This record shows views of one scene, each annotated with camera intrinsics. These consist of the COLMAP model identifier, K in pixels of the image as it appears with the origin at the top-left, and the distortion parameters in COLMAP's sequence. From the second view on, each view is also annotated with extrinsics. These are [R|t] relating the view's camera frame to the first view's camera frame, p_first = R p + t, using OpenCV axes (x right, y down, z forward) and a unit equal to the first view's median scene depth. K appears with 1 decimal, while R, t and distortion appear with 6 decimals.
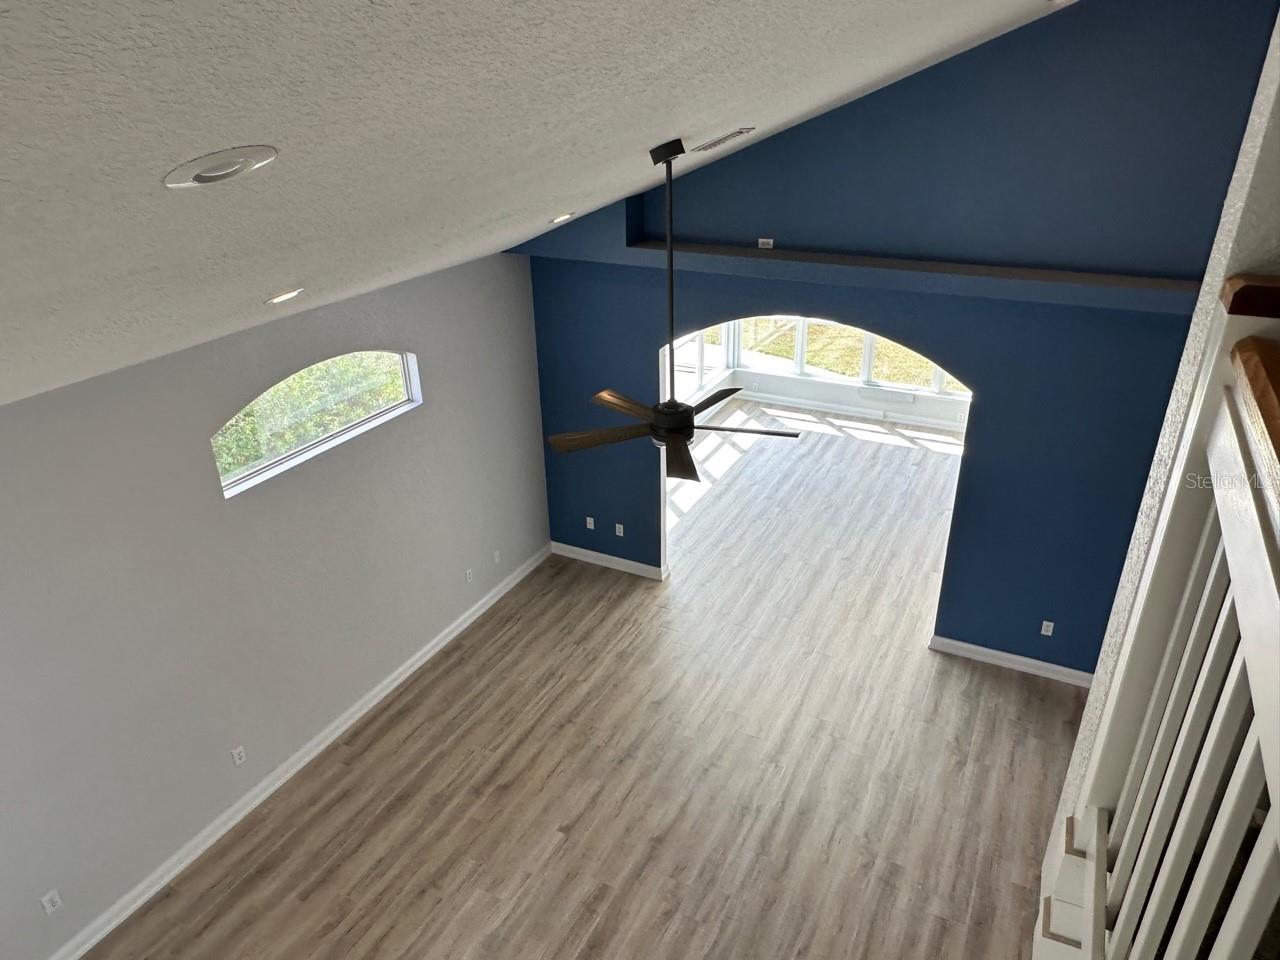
lens RADIAL K [[890.6, 0, 638.4], [0, 890.6, 486.8], [0, 0, 1]] dist [0.013787, 0.000946]
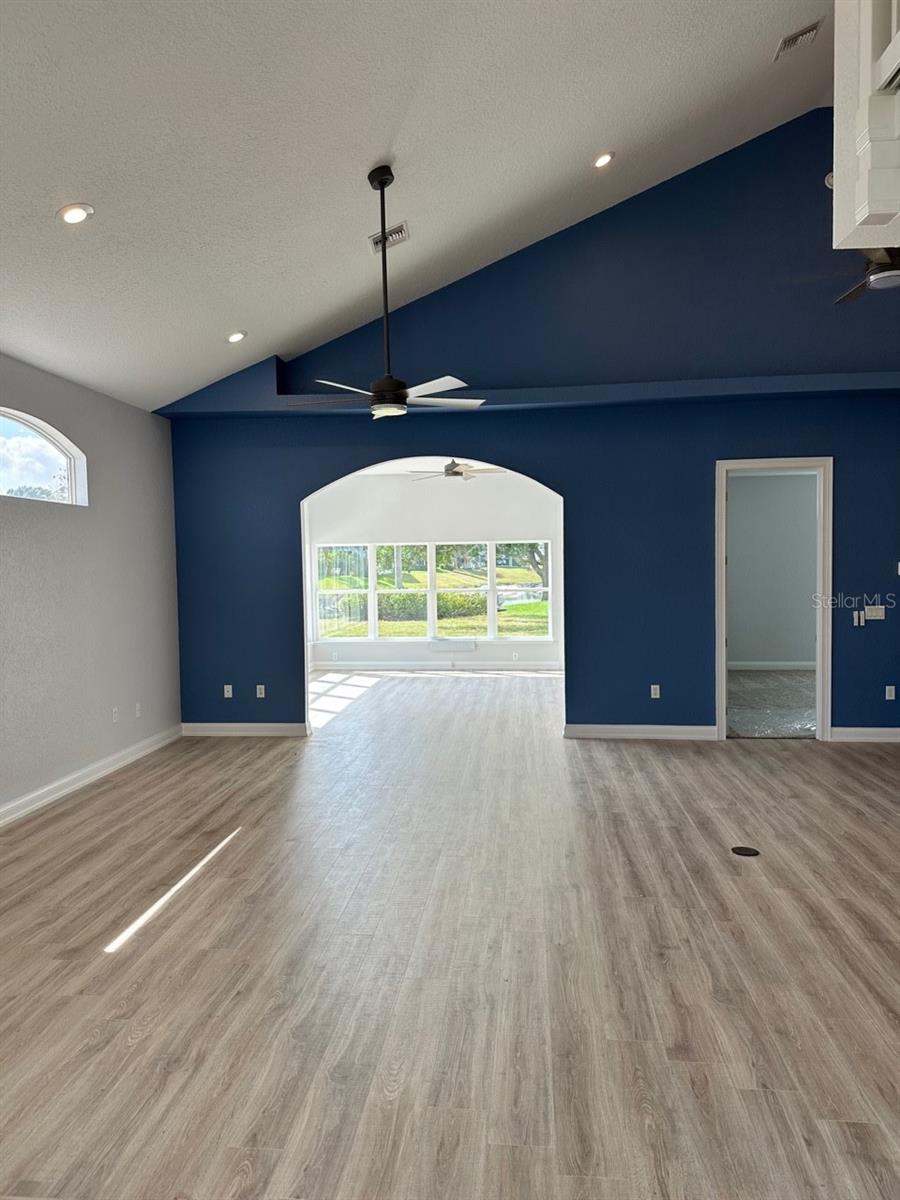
lens RADIAL K [[846.1, 0, 451.5], [0, 846.1, 604.0], [0, 0, 1]] dist [0.028251, -0.012737]
pose [[0.931011, -0.014240, 0.364714, -0.216517], [0.156067, 0.918815, -0.362522, 0.437423], [-0.329942, 0.394432, 0.857649, 0.075859]]
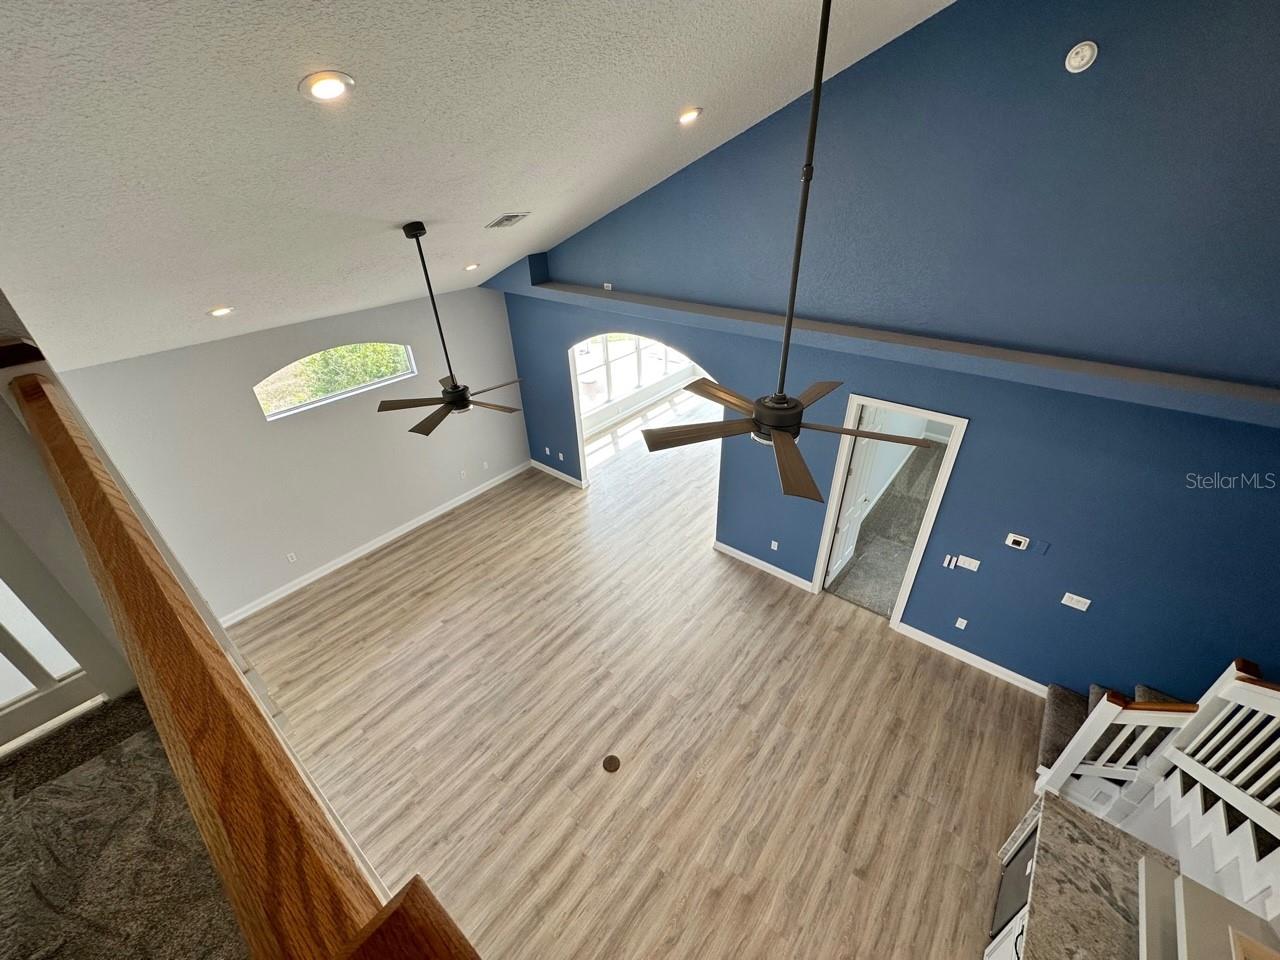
lens RADIAL K [[514.7, 0, 642.7], [0, 514.7, 480.9], [0, 0, 1]] dist [0.000269, 0.000289]
pose [[0.977842, 0.103928, -0.181727, 0.403372], [-0.082962, 0.989373, 0.119406, -0.045686], [0.192205, -0.101683, 0.976073, 0.083506]]
